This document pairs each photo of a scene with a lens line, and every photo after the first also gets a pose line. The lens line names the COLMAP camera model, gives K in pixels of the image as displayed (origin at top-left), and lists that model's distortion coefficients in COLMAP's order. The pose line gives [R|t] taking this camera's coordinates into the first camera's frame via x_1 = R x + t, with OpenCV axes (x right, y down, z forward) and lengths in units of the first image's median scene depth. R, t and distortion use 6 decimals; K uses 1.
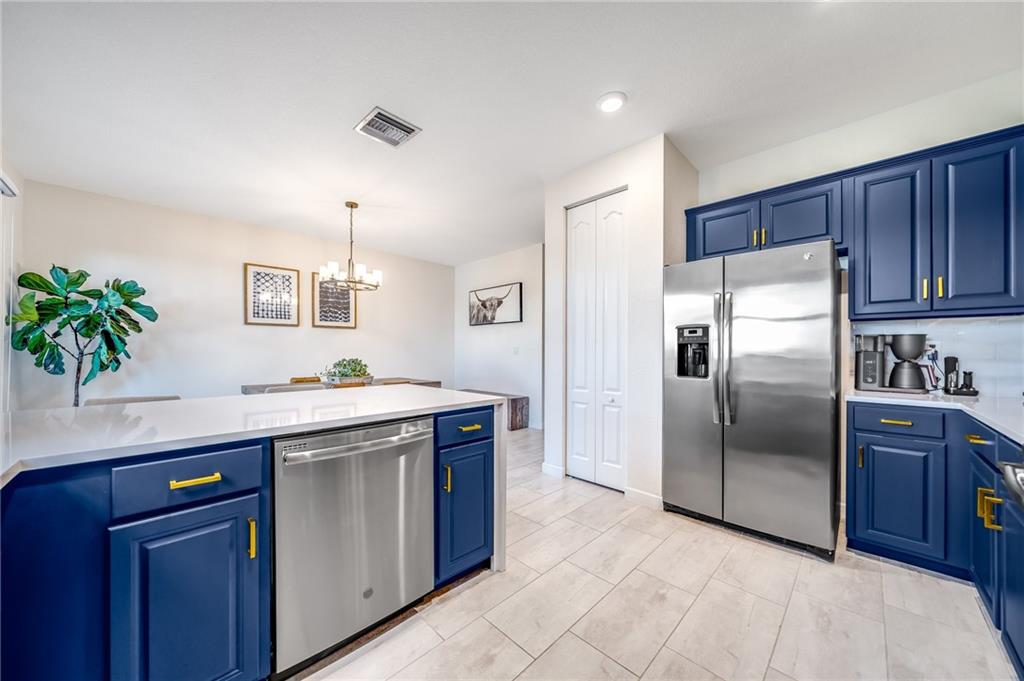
lens RADIAL K [[352.9, 0, 505.2], [0, 352.9, 353.2], [0, 0, 1]] dist [0.000337, -0.001628]
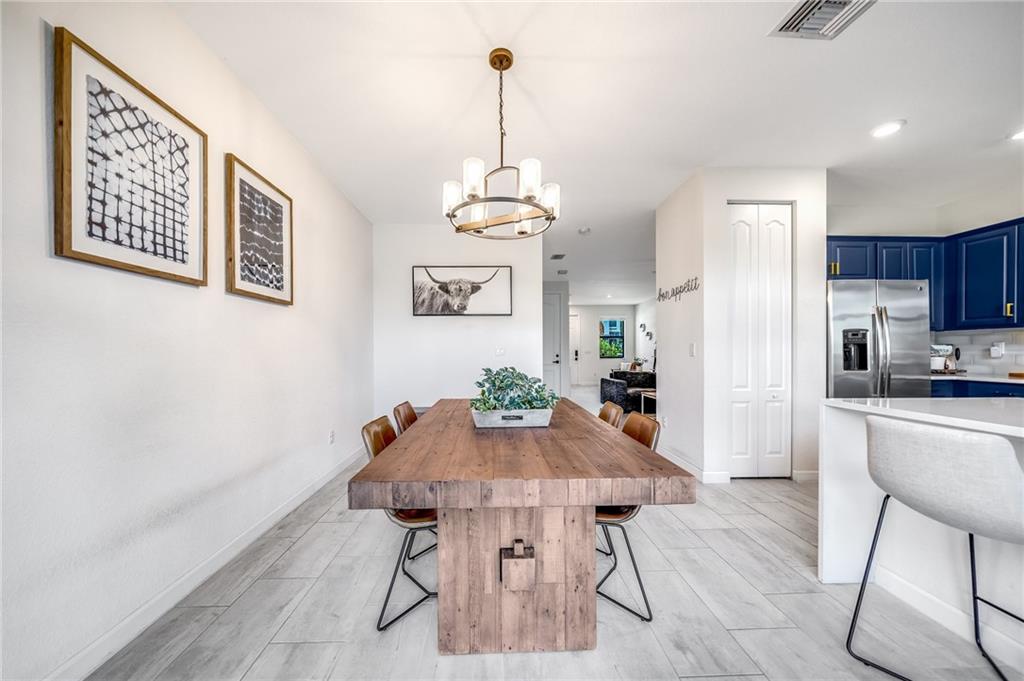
lens RADIAL K [[352.9, 0, 499.0], [0, 352.9, 355.3], [0, 0, 1]] dist [0.000337, -0.001628]
pose [[0.693213, -0.012771, 0.720619, -0.666106], [0.010184, 0.999917, 0.007924, -0.004369], [-0.720660, 0.001845, 0.693286, 0.545236]]
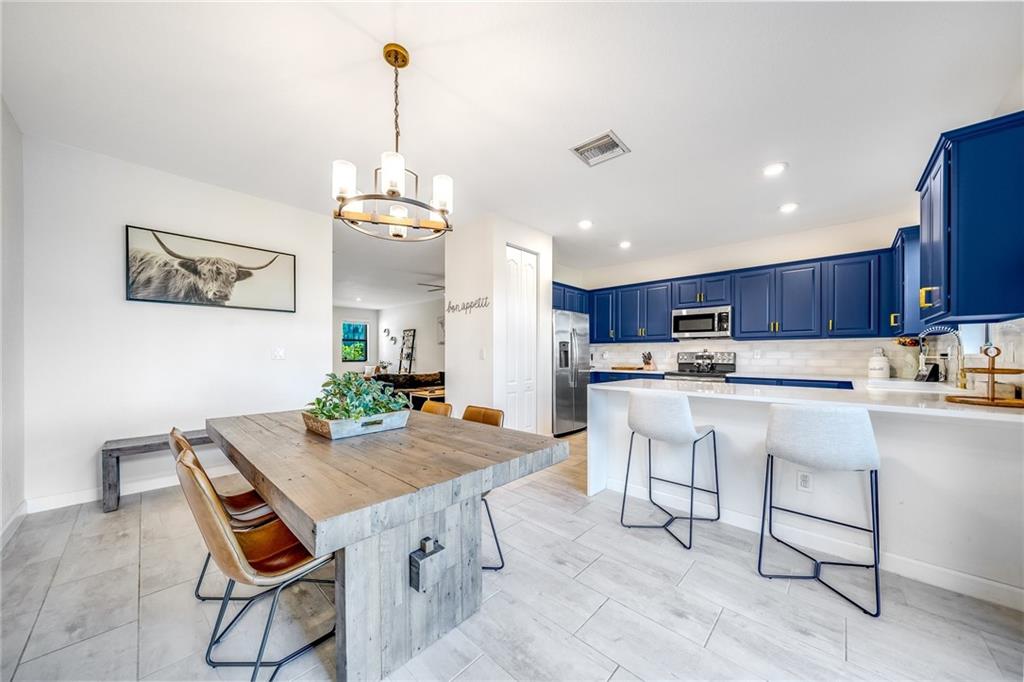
lens RADIAL K [[352.9, 0, 500.1], [0, 352.9, 359.1], [0, 0, 1]] dist [0.000337, -0.001628]
pose [[-0.010913, -0.015488, 0.999820, -0.772606], [0.006623, 0.999857, 0.015561, -0.007013], [-0.999919, 0.006791, -0.010809, 0.719300]]
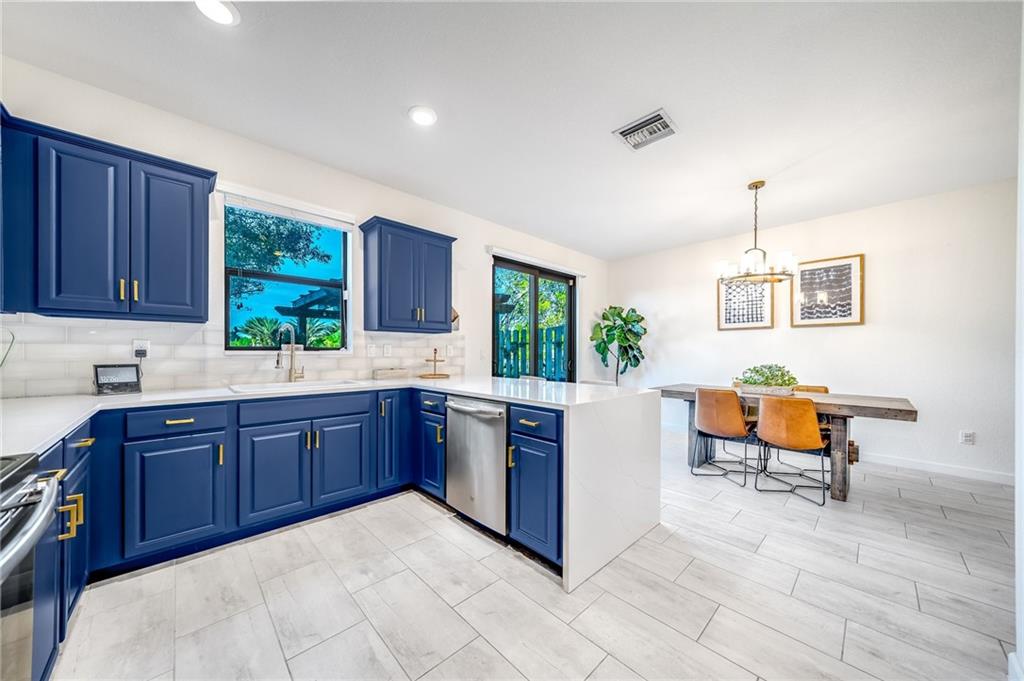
lens RADIAL K [[352.9, 0, 495.4], [0, 352.9, 351.1], [0, 0, 1]] dist [0.000337, -0.001628]
pose [[-0.047234, -0.005475, -0.998869, 0.372950], [-0.013590, 0.999896, -0.004838, -0.003289], [0.998791, 0.013346, -0.047304, 0.343226]]
